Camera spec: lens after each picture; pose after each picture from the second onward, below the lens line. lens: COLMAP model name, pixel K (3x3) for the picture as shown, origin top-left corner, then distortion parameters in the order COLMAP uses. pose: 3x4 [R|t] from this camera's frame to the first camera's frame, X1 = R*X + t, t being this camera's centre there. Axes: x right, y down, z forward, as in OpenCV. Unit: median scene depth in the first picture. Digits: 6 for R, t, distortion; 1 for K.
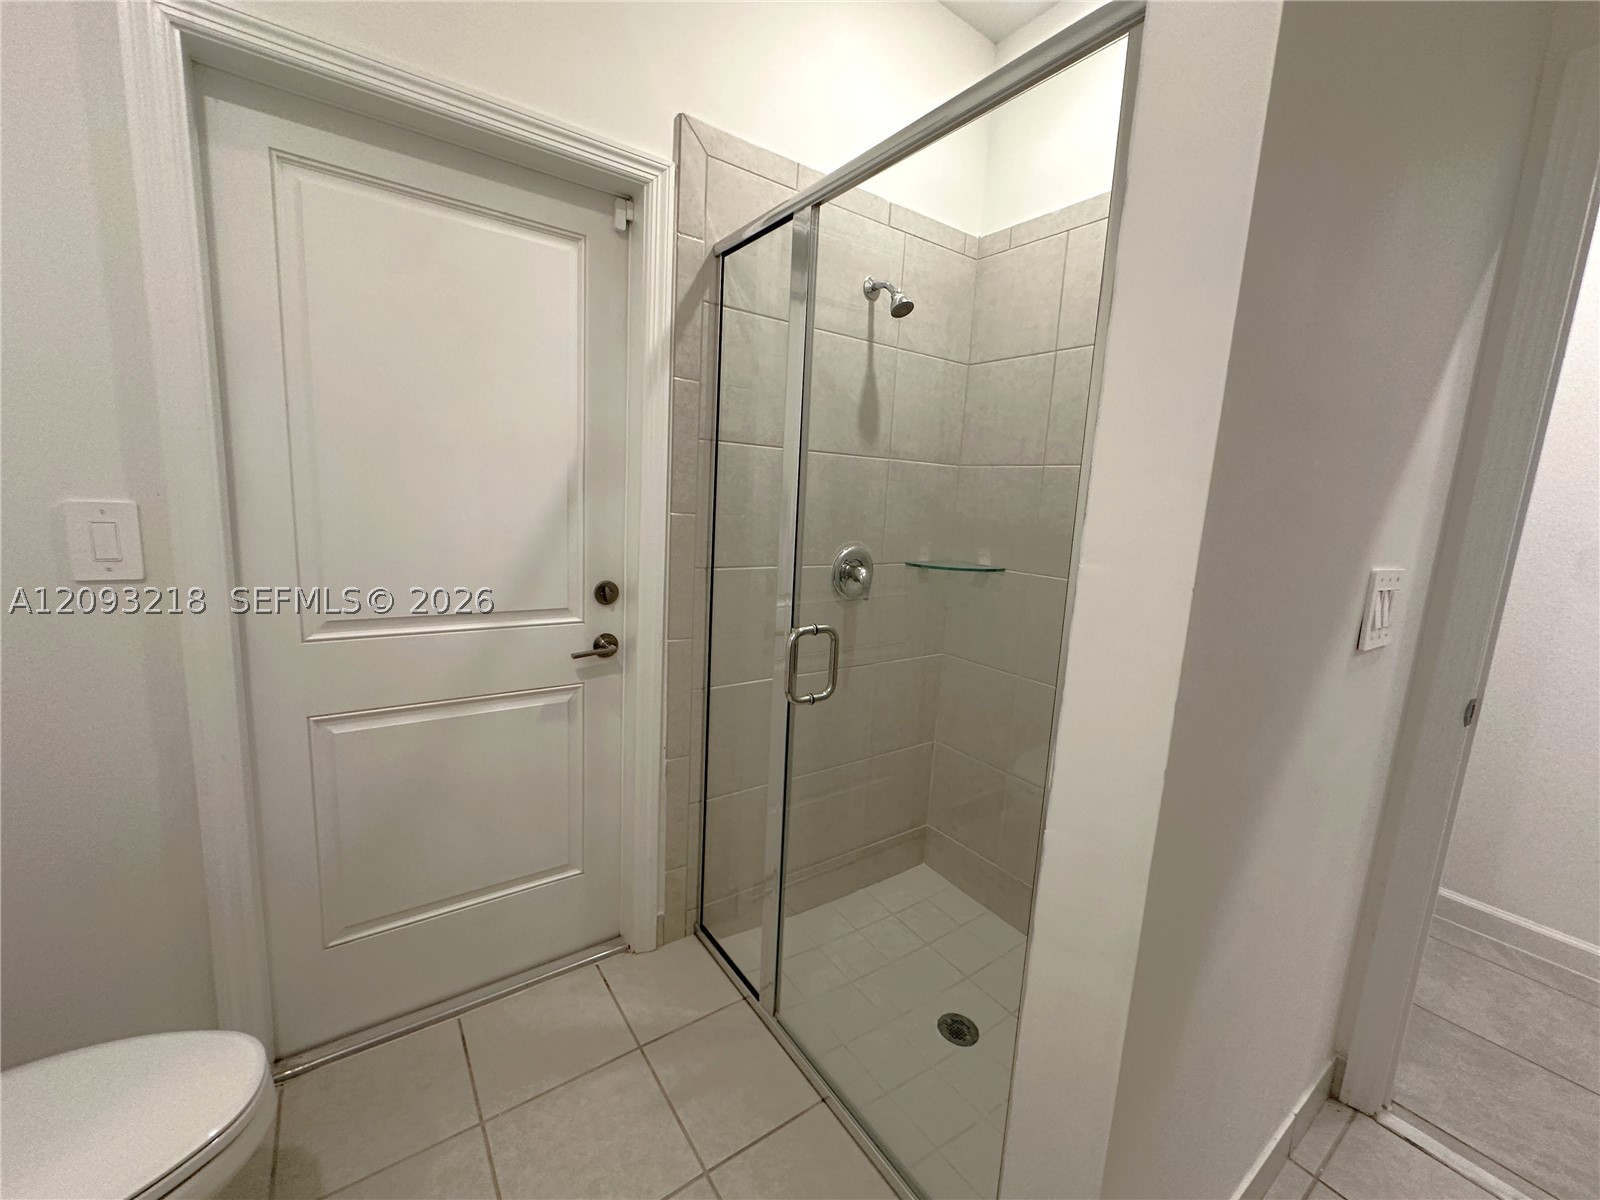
lens RADIAL K [[643.1, 0, 800.0], [0, 643.1, 600.0], [0, 0, 1]] dist [-0.000582, 0.000062]
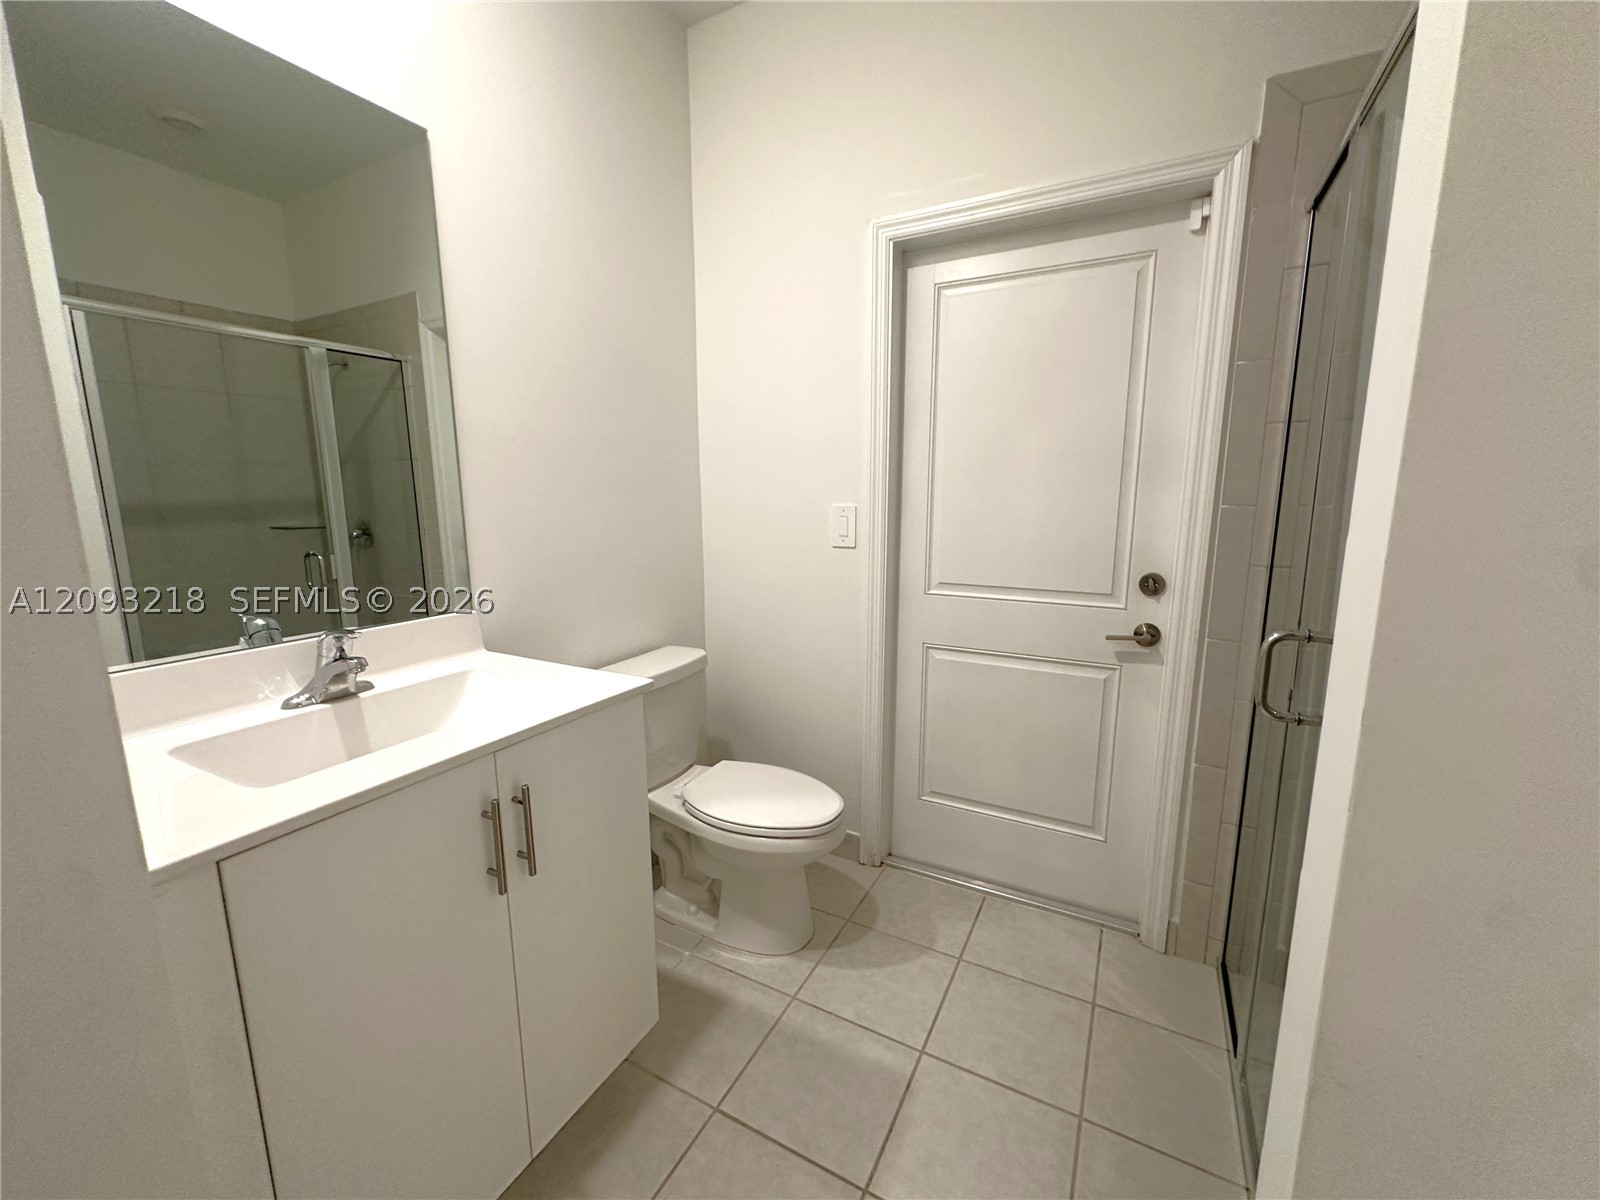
lens RADIAL K [[643.1, 0, 800.0], [0, 643.1, 600.0], [0, 0, 1]] dist [-0.000582, 0.000062]
pose [[0.441334, 0.101250, -0.891612, 0.383320], [-0.116796, 0.991643, 0.054798, 0.023885], [0.889710, 0.079952, 0.449471, 0.026315]]
